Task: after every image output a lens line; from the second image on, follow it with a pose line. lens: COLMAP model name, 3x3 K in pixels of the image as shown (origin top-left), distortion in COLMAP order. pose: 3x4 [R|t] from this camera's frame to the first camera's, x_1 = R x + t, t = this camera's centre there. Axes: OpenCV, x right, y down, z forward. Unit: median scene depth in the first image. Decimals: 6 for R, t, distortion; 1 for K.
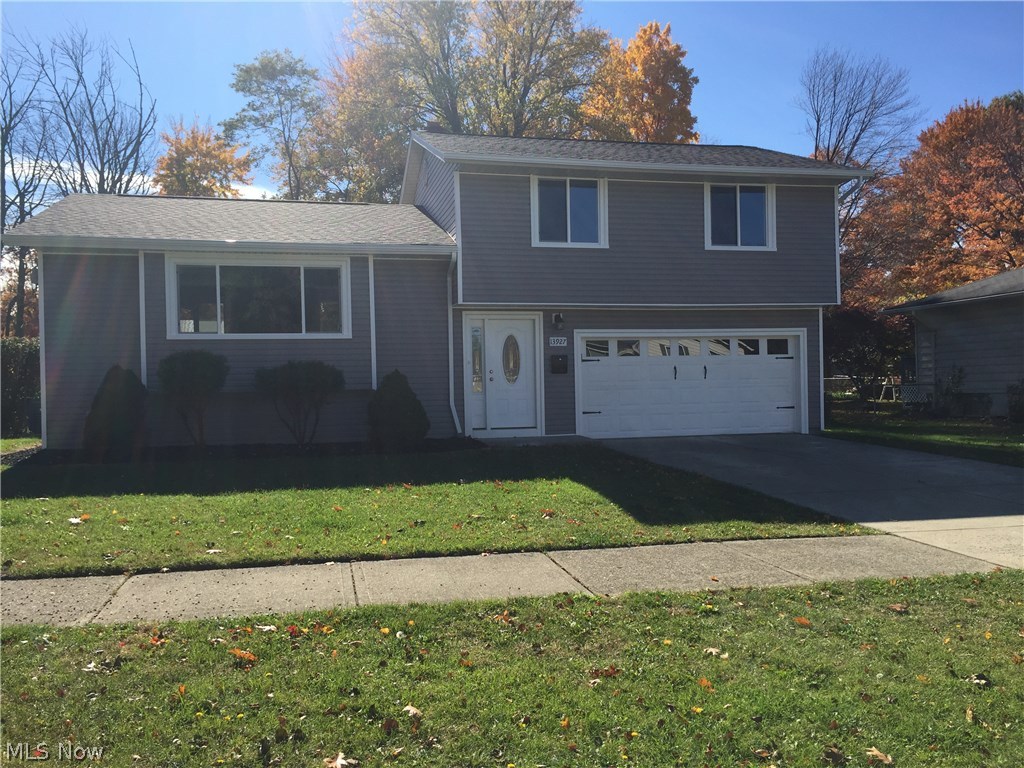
lens RADIAL K [[871.0, 0, 510.7], [0, 871.0, 387.2], [0, 0, 1]] dist [0.083471, -0.121891]
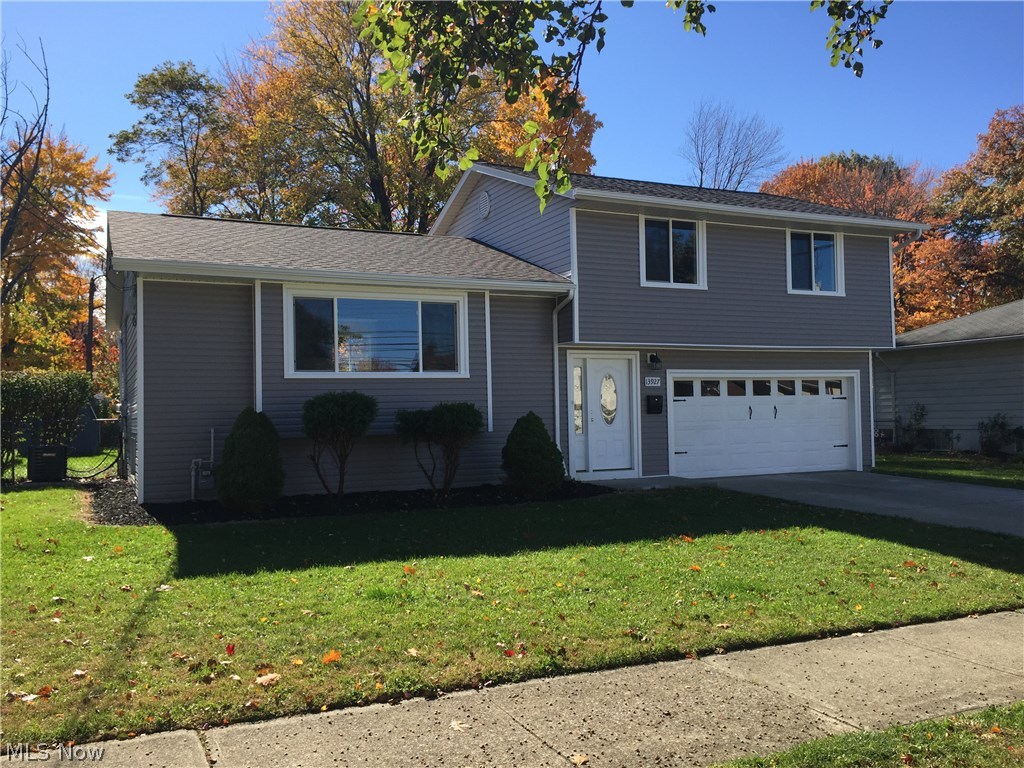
lens RADIAL K [[871.0, 0, 513.4], [0, 871.0, 389.8], [0, 0, 1]] dist [0.083471, -0.121891]
pose [[0.979877, 0.005563, 0.199524, -0.295257], [0.000798, 0.999494, -0.031787, -0.011480], [-0.199600, 0.031307, 0.979377, 0.058723]]
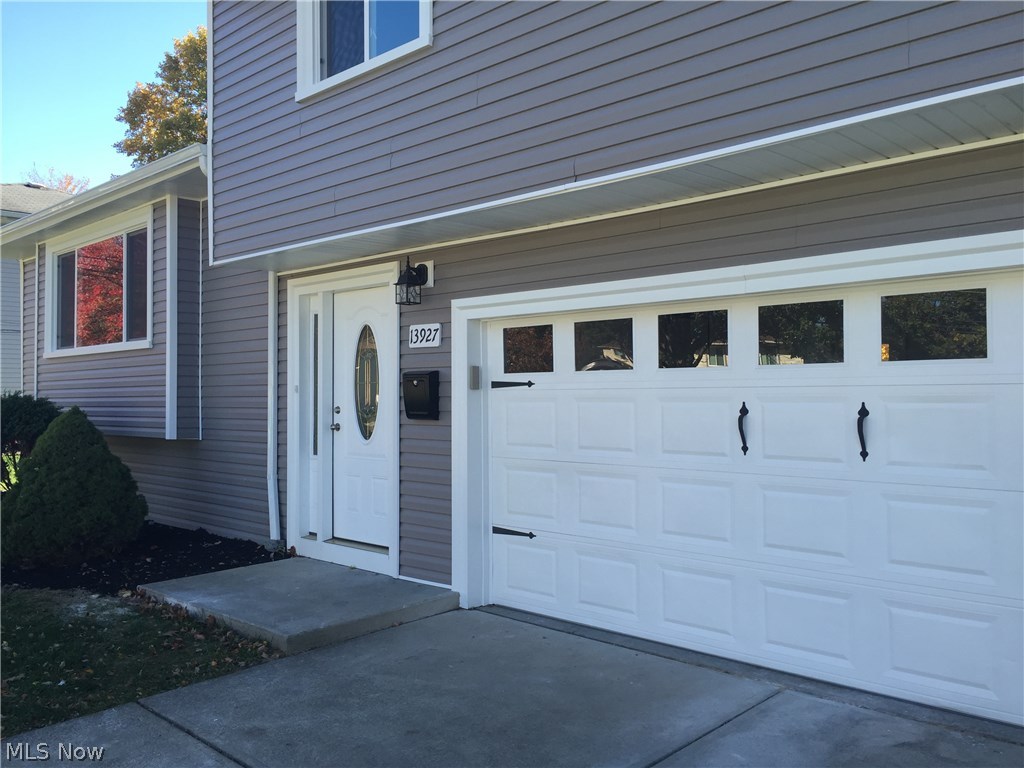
lens RADIAL K [[871.0, 0, 514.5], [0, 871.0, 376.7], [0, 0, 1]] dist [0.083471, -0.121891]
pose [[0.518410, 0.000982, -0.855132, 0.395657], [0.003177, 0.999990, 0.003074, -0.034906], [0.855127, -0.004310, 0.518401, 0.825972]]
